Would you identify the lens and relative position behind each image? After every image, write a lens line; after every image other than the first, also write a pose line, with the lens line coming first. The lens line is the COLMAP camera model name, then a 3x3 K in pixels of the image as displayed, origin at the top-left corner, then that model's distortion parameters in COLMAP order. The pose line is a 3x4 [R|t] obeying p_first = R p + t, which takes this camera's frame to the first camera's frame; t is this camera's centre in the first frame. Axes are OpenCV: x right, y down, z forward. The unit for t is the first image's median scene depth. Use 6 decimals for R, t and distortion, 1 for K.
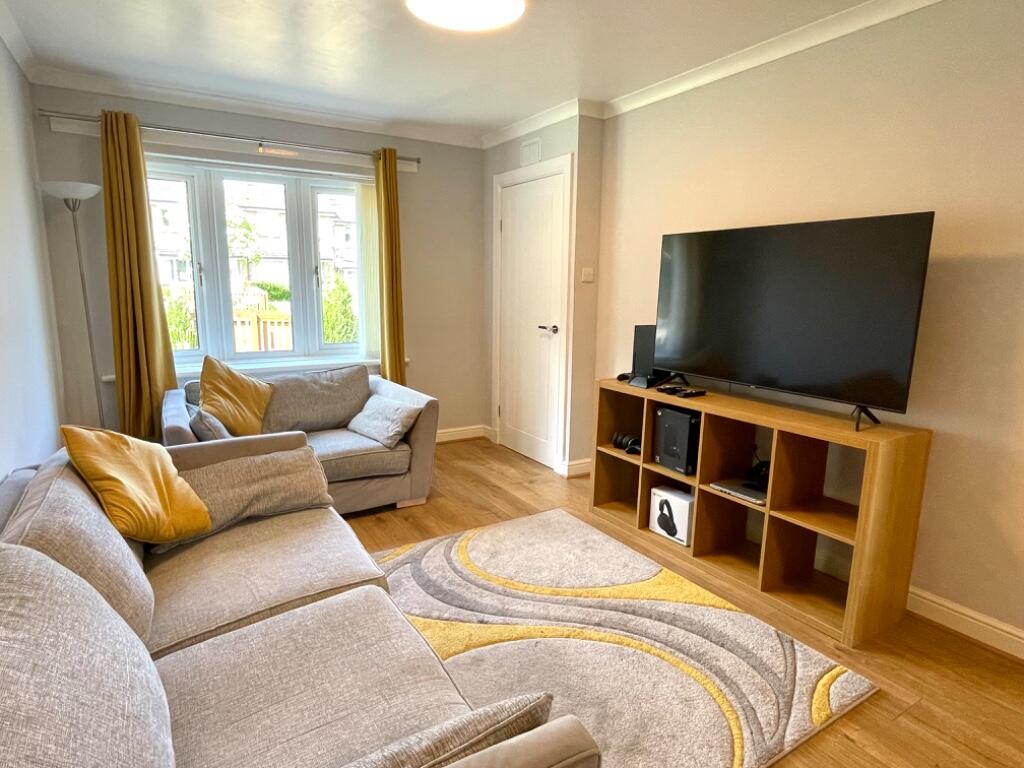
lens RADIAL K [[575.7, 0, 509.5], [0, 575.7, 380.1], [0, 0, 1]] dist [-0.003439, -0.002356]
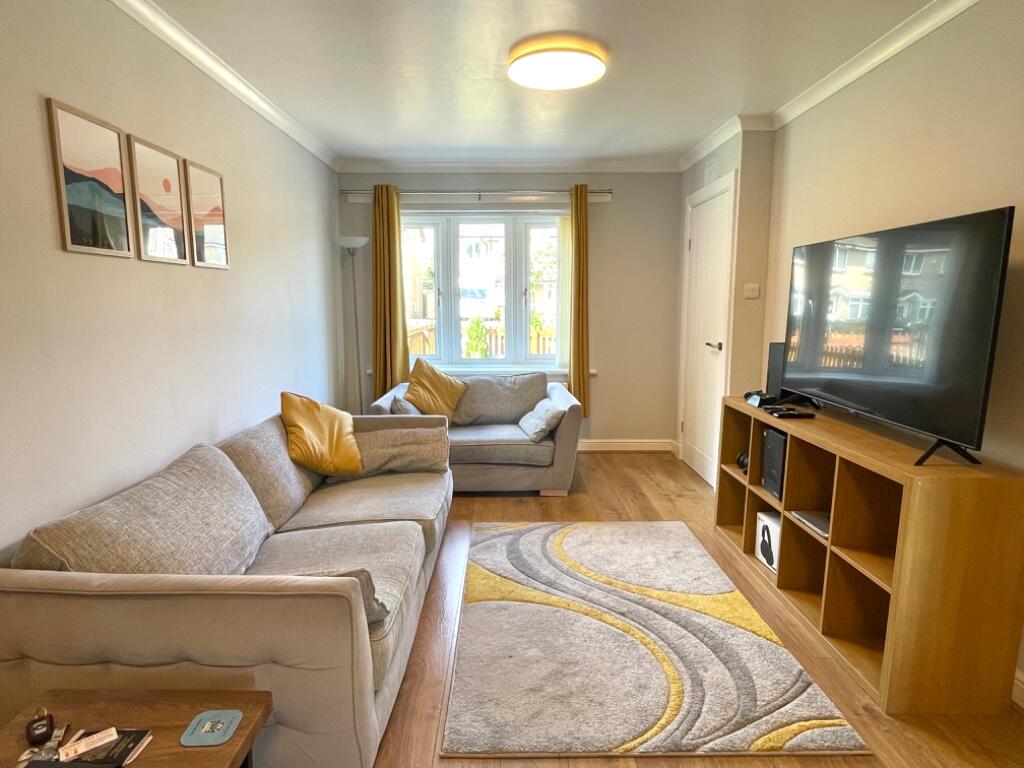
lens RADIAL K [[575.7, 0, 506.9], [0, 575.7, 380.6], [0, 0, 1]] dist [-0.003439, -0.002356]
pose [[0.854086, 0.056943, -0.517005, 0.351712], [-0.074339, 0.997149, -0.012980, 0.012772], [0.514792, 0.049520, 0.855884, -0.040437]]
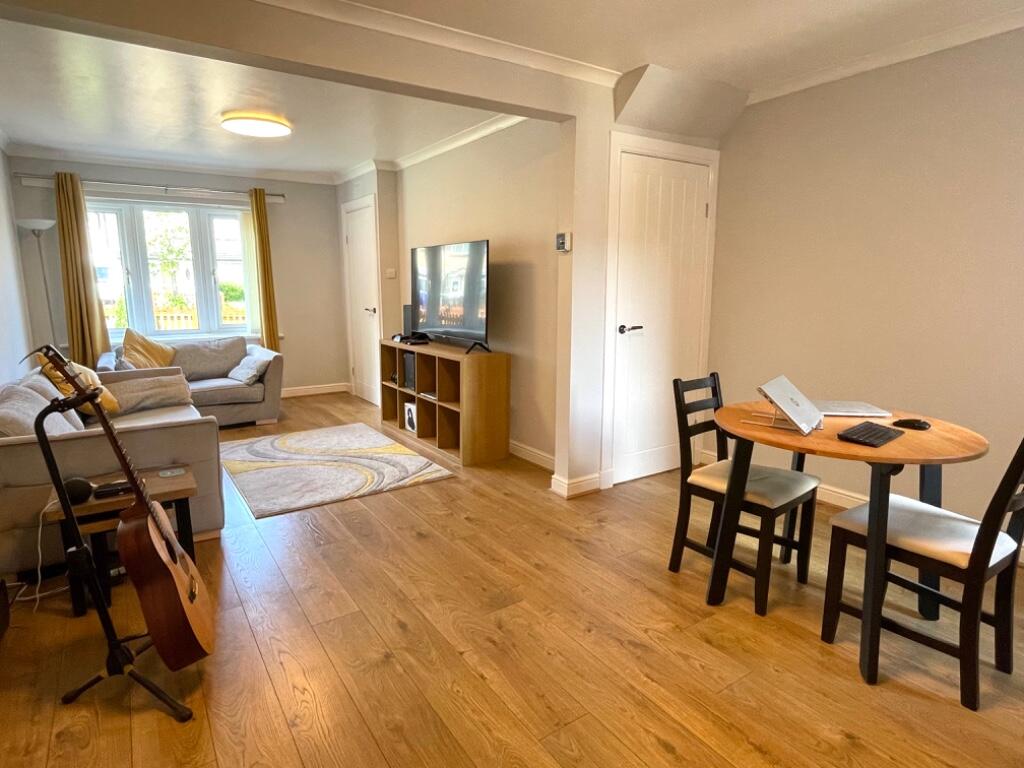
lens RADIAL K [[575.7, 0, 511.1], [0, 575.7, 382.2], [0, 0, 1]] dist [-0.003439, -0.002356]
pose [[0.998844, -0.020116, 0.043649, 0.453473], [0.019854, 0.999782, 0.006443, 0.117226], [-0.043769, -0.005569, 0.999026, -0.622338]]
